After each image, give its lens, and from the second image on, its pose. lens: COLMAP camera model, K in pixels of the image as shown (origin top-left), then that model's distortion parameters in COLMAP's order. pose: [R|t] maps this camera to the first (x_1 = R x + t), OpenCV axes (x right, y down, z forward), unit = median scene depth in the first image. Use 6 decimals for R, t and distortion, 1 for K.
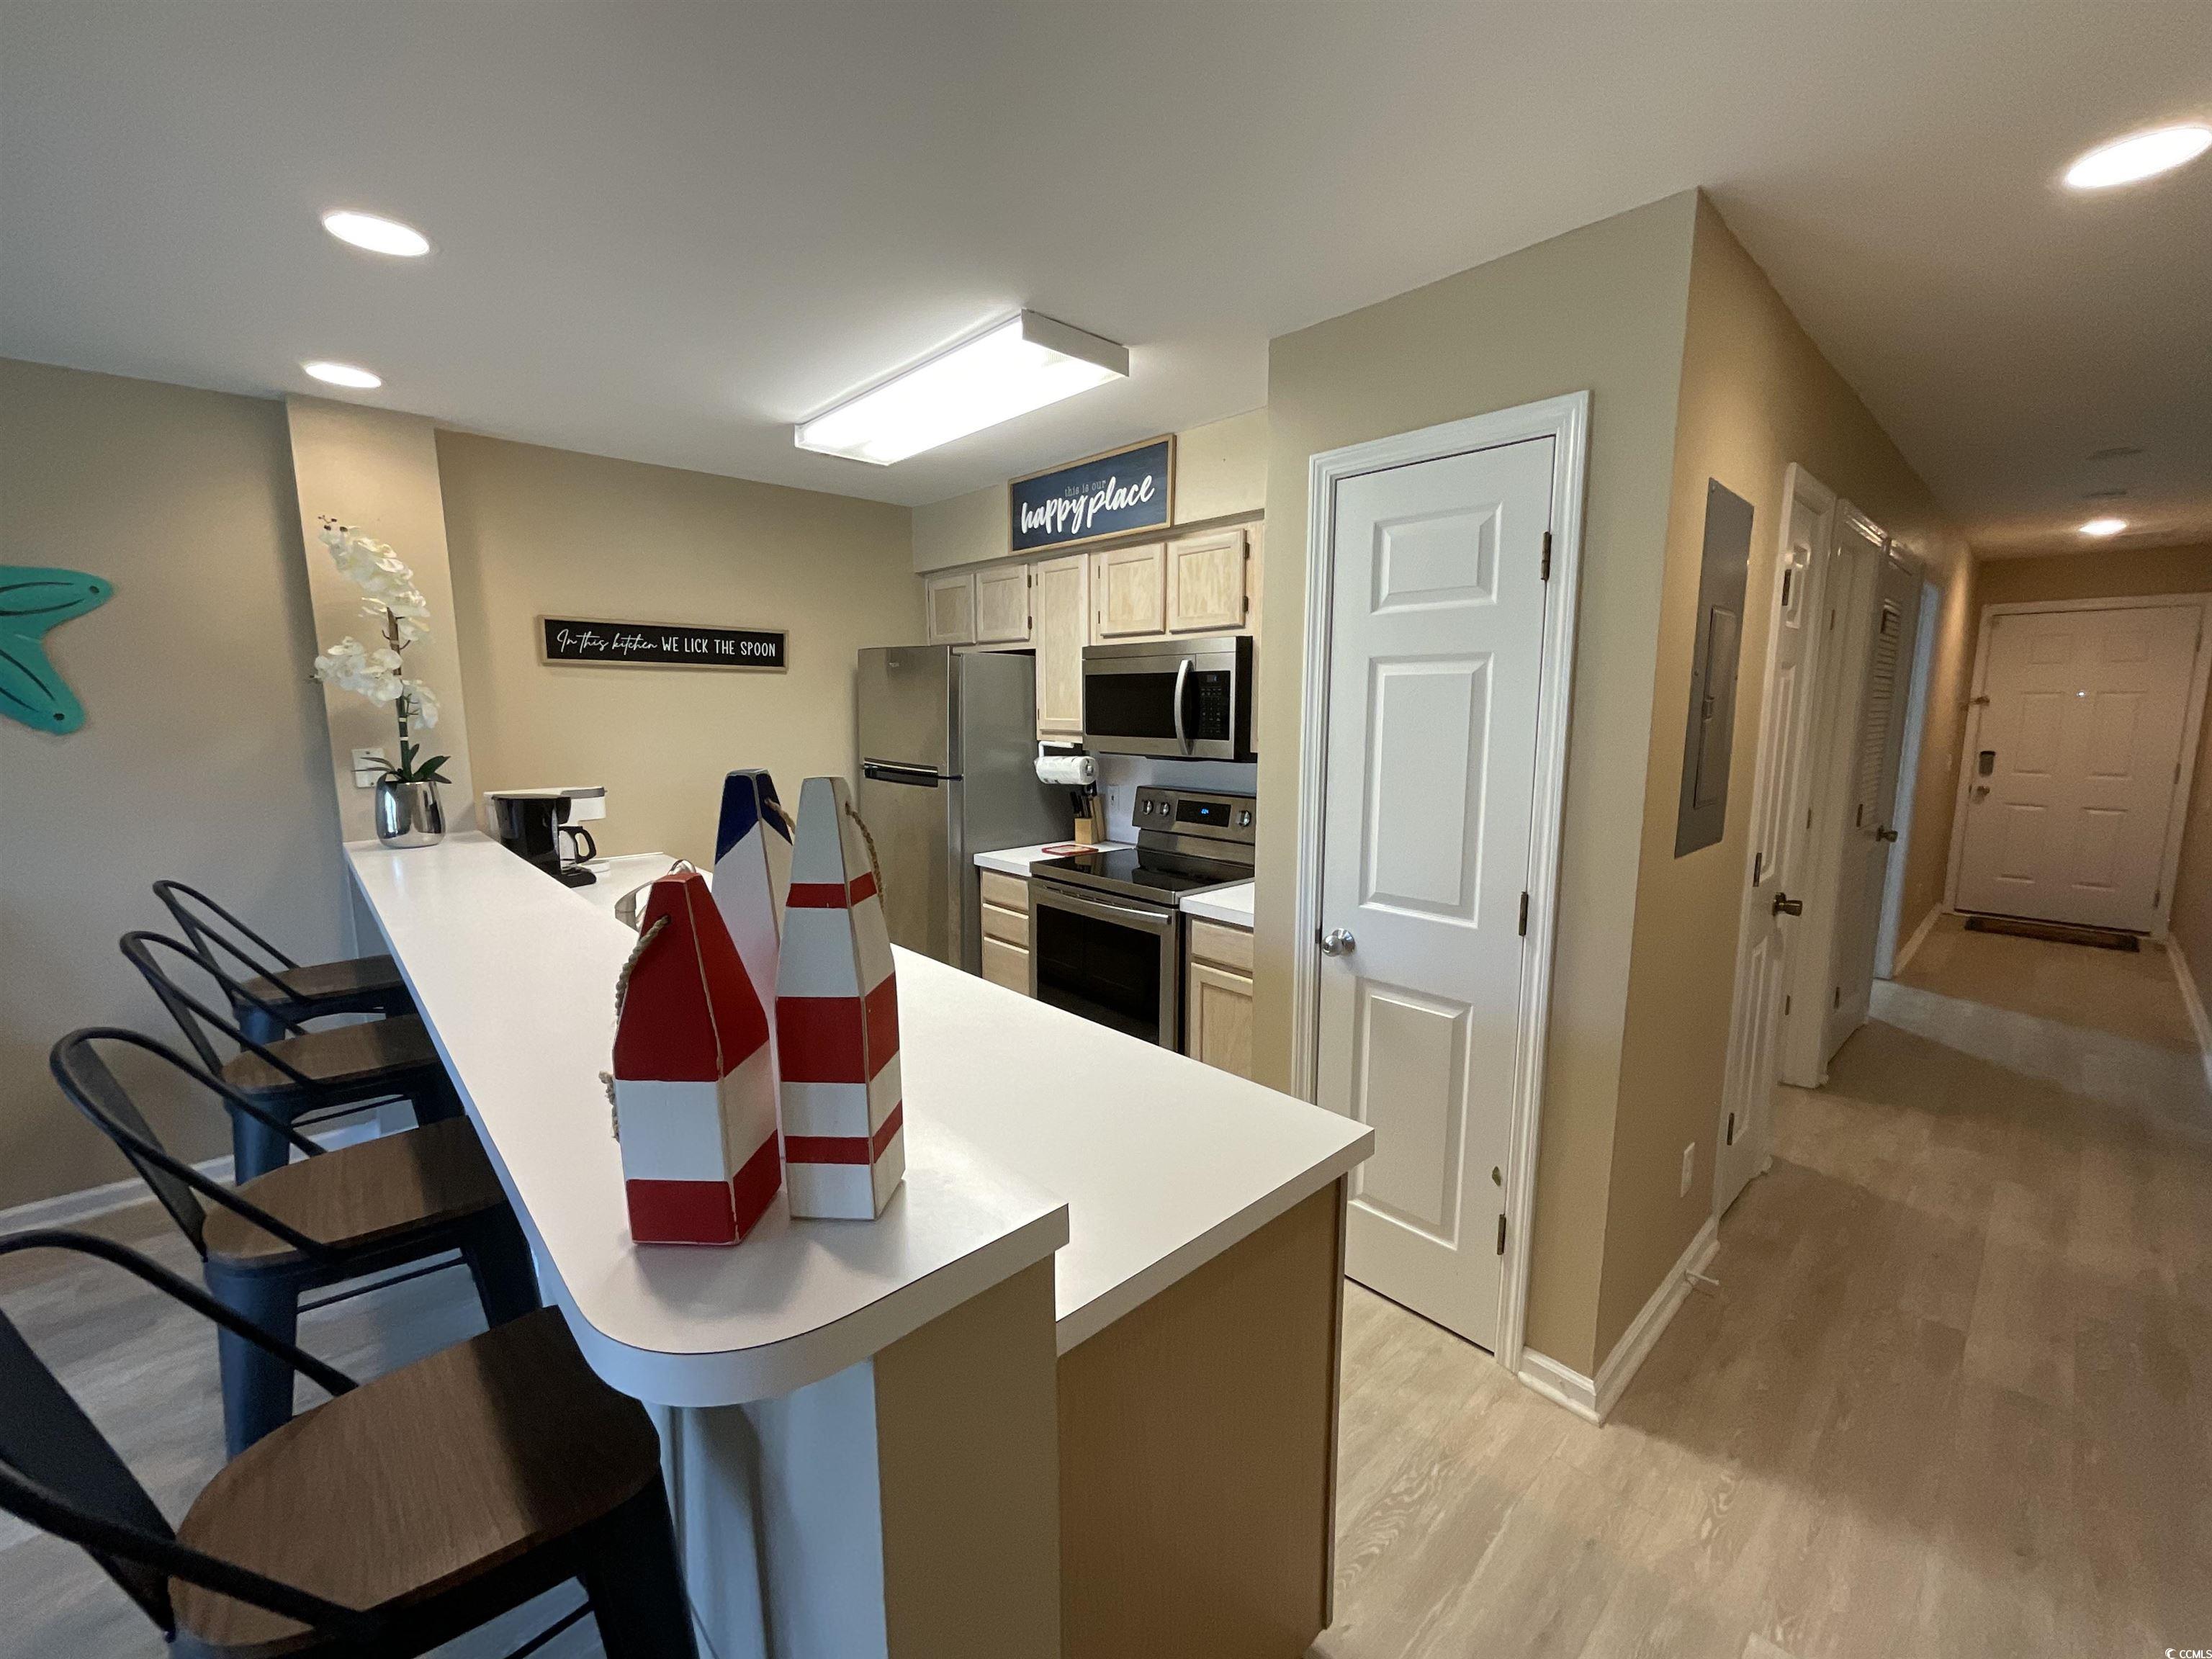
lens RADIAL K [[901.4, 0, 1097.6], [0, 901.4, 827.1], [0, 0, 1]] dist [-0.002614, 0.002550]
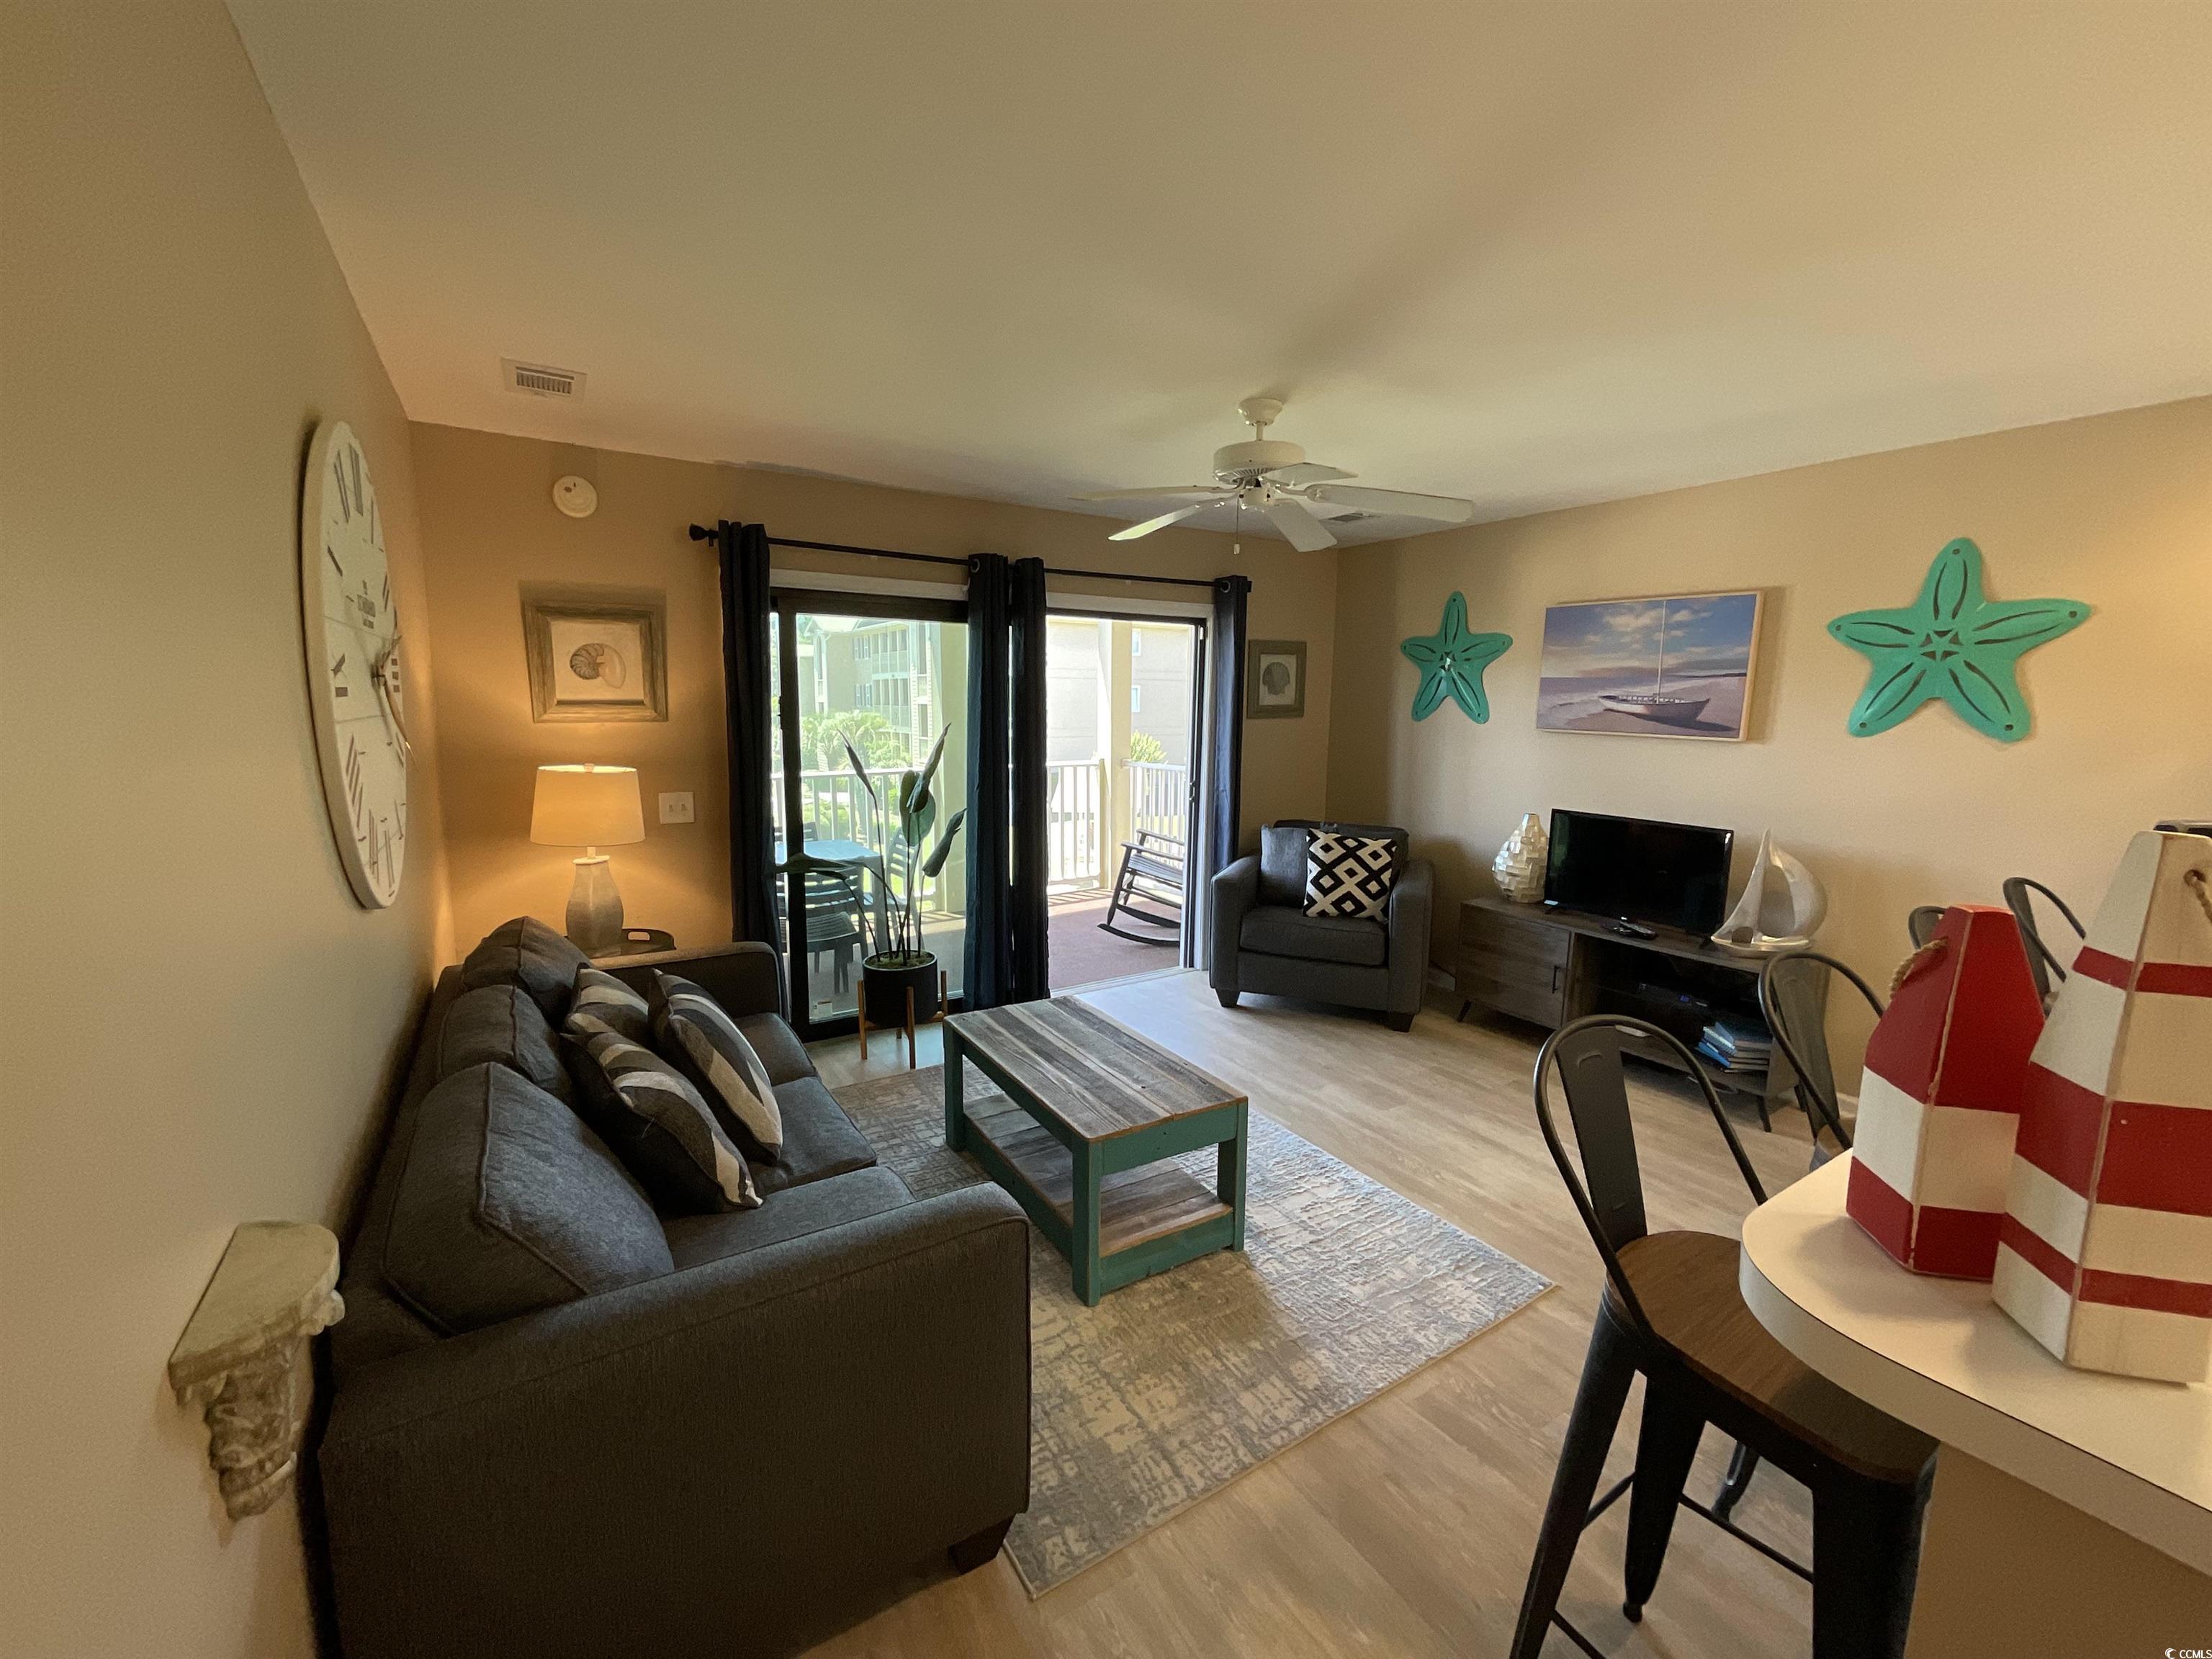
lens RADIAL K [[901.4, 0, 1107.1], [0, 901.4, 833.0], [0, 0, 1]] dist [-0.002614, 0.002550]
pose [[-0.170140, 0.144906, -0.974707, 0.159687], [-0.148013, 0.974150, 0.170659, -0.012796], [0.974240, 0.173305, -0.144294, 0.044101]]
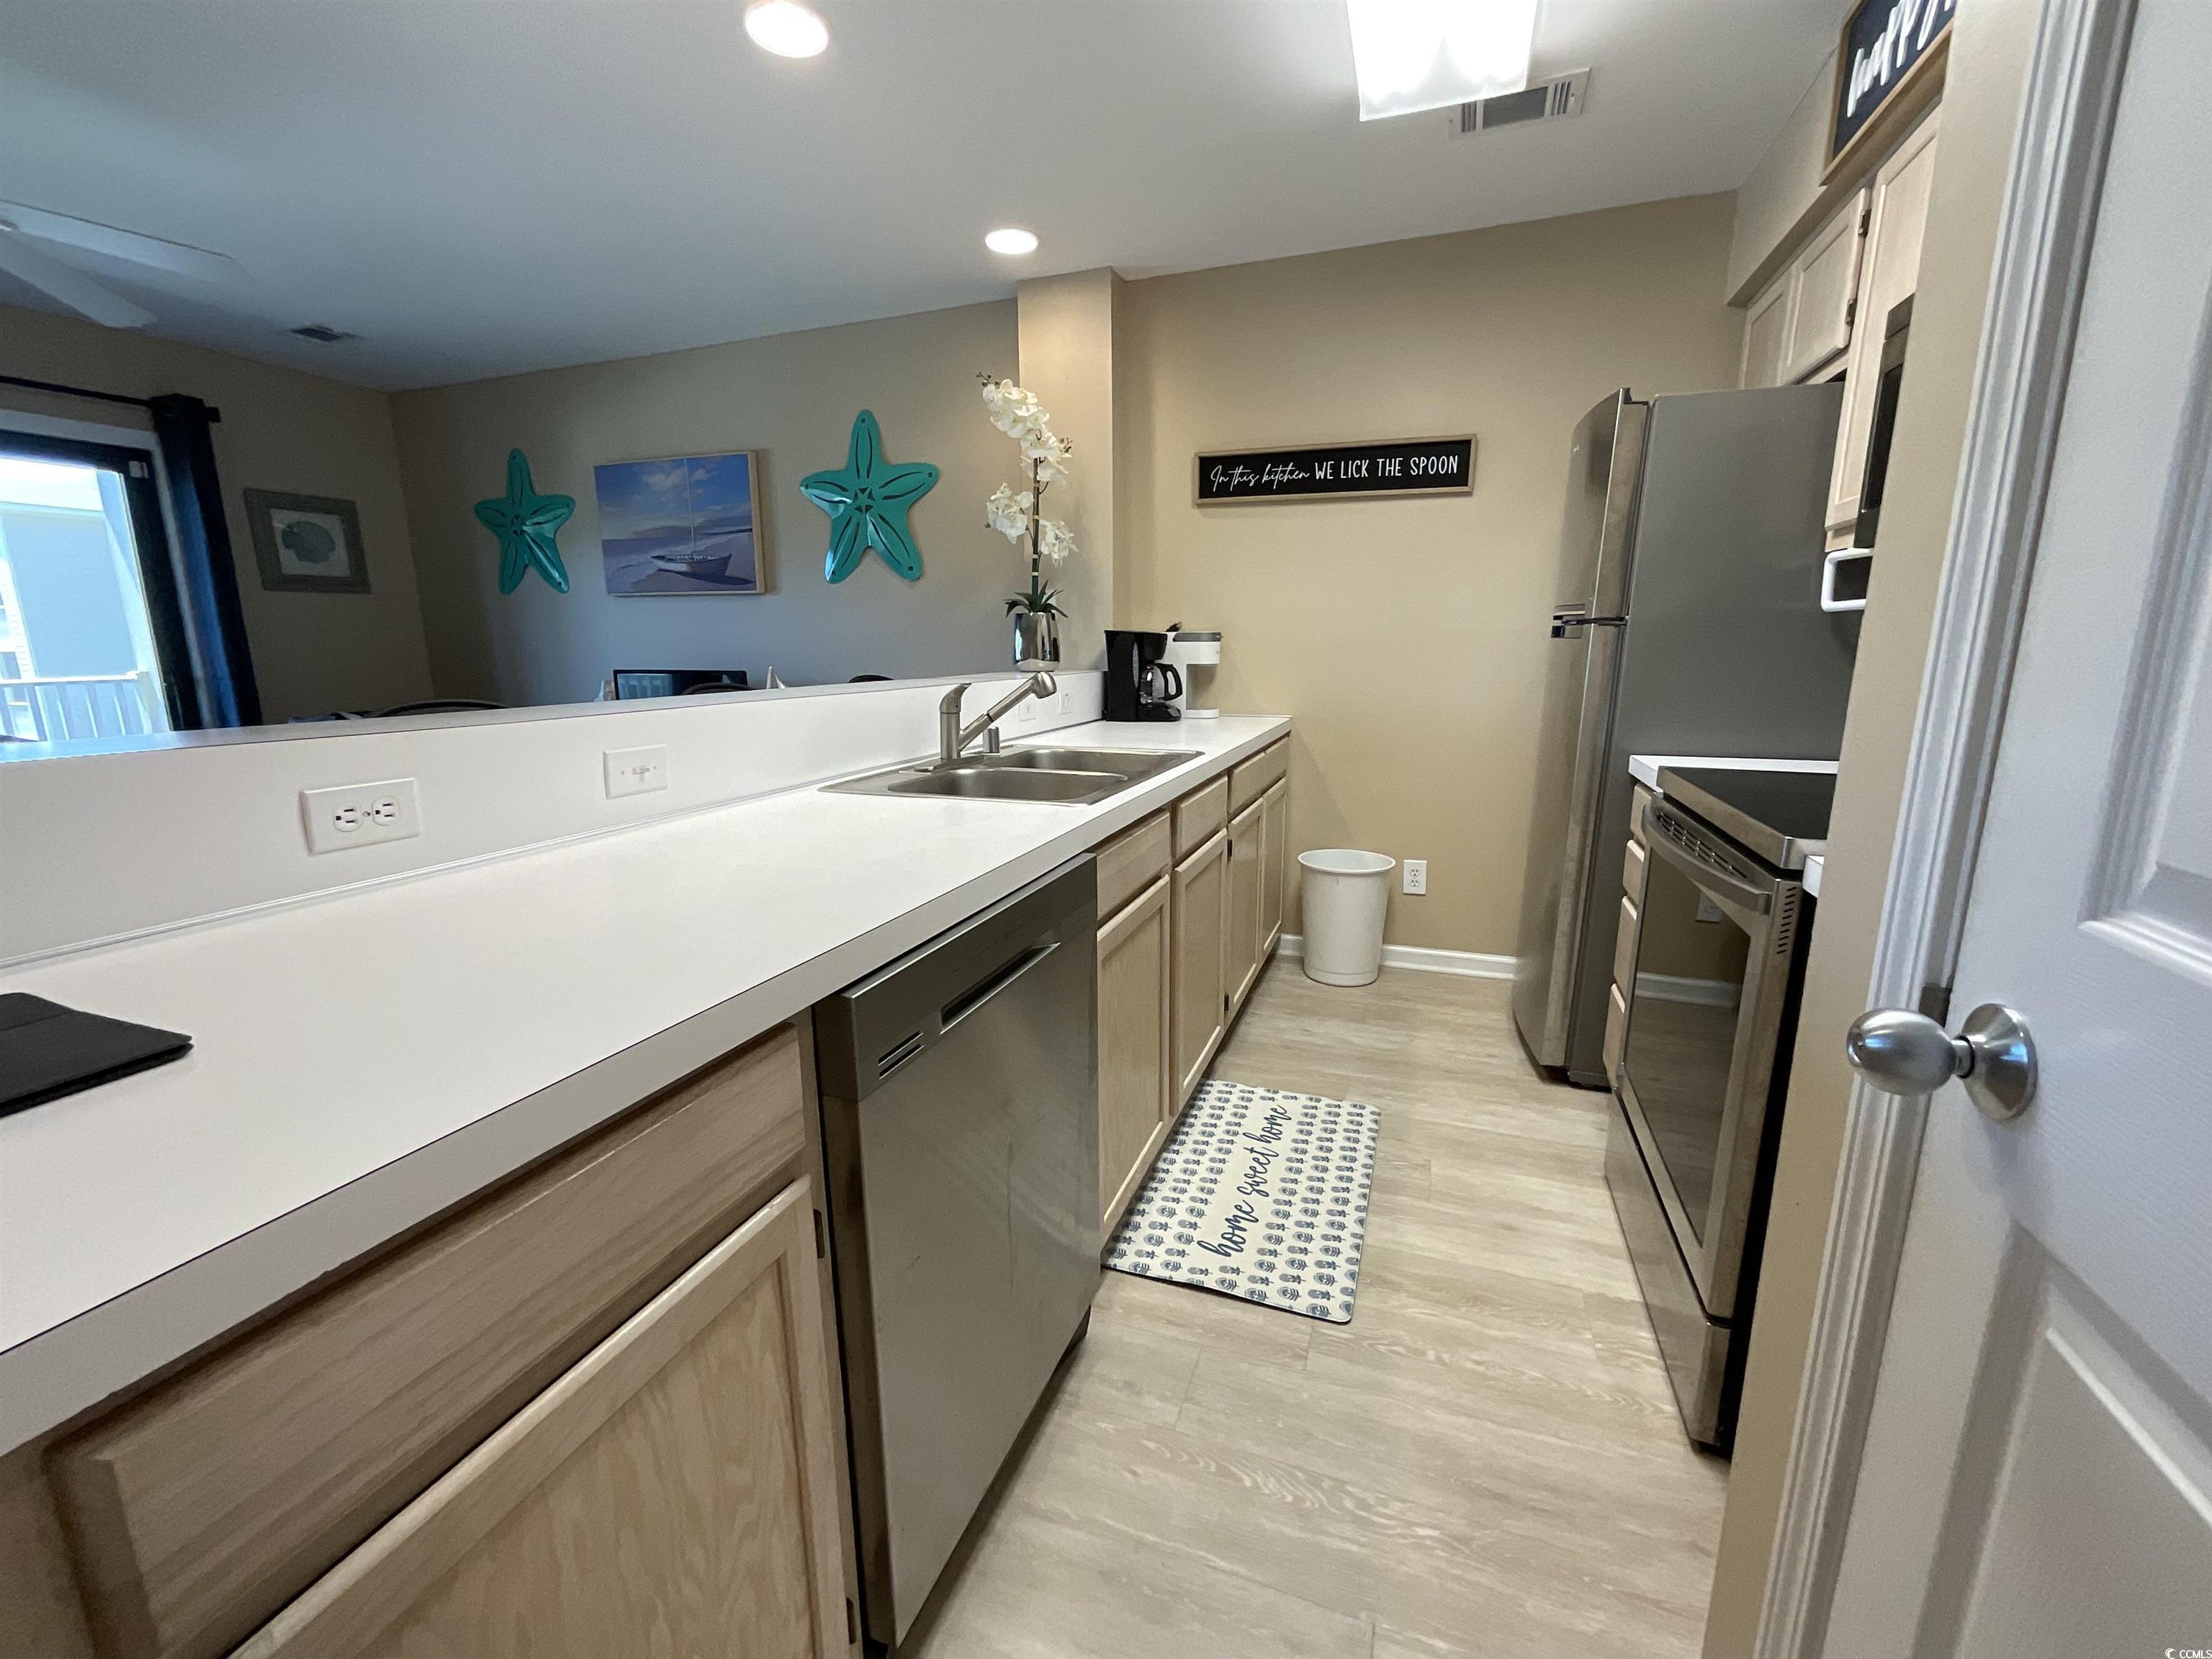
lens RADIAL K [[901.4, 0, 1103.5], [0, 901.4, 823.2], [0, 0, 1]] dist [-0.002614, 0.002550]
pose [[0.460429, 0.169891, -0.871287, 0.253106], [-0.119200, 0.984459, 0.128968, 0.044450], [0.879657, 0.044477, 0.473525, 0.475820]]
